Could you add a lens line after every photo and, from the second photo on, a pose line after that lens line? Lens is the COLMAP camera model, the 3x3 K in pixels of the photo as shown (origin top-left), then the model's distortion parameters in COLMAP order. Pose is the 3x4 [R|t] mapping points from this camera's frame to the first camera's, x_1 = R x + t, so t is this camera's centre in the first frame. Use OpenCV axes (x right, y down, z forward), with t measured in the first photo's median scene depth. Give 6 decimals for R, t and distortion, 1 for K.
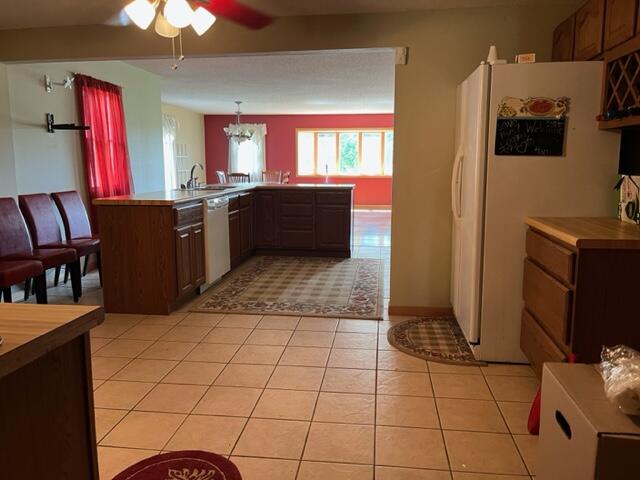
lens RADIAL K [[499.9, 0, 319.6], [0, 499.9, 242.5], [0, 0, 1]] dist [0.055970, -0.069001]
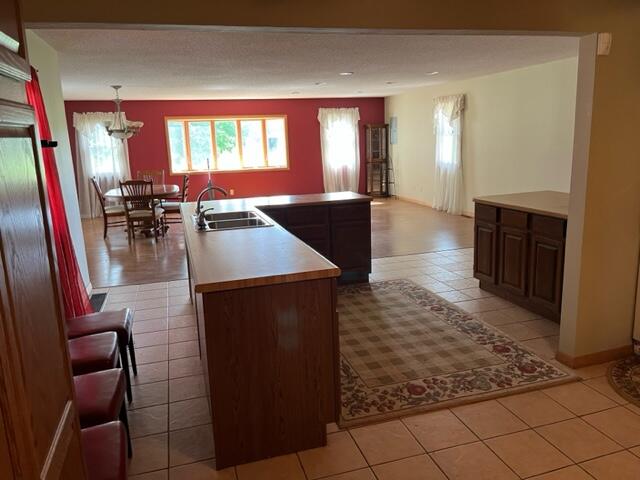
lens RADIAL K [[499.9, 0, 321.2], [0, 499.9, 237.0], [0, 0, 1]] dist [0.055970, -0.069001]
pose [[0.910183, -0.114207, 0.398151, -0.491175], [0.102045, 0.993436, 0.051685, -0.138961], [-0.401440, -0.006413, 0.915863, 0.394392]]
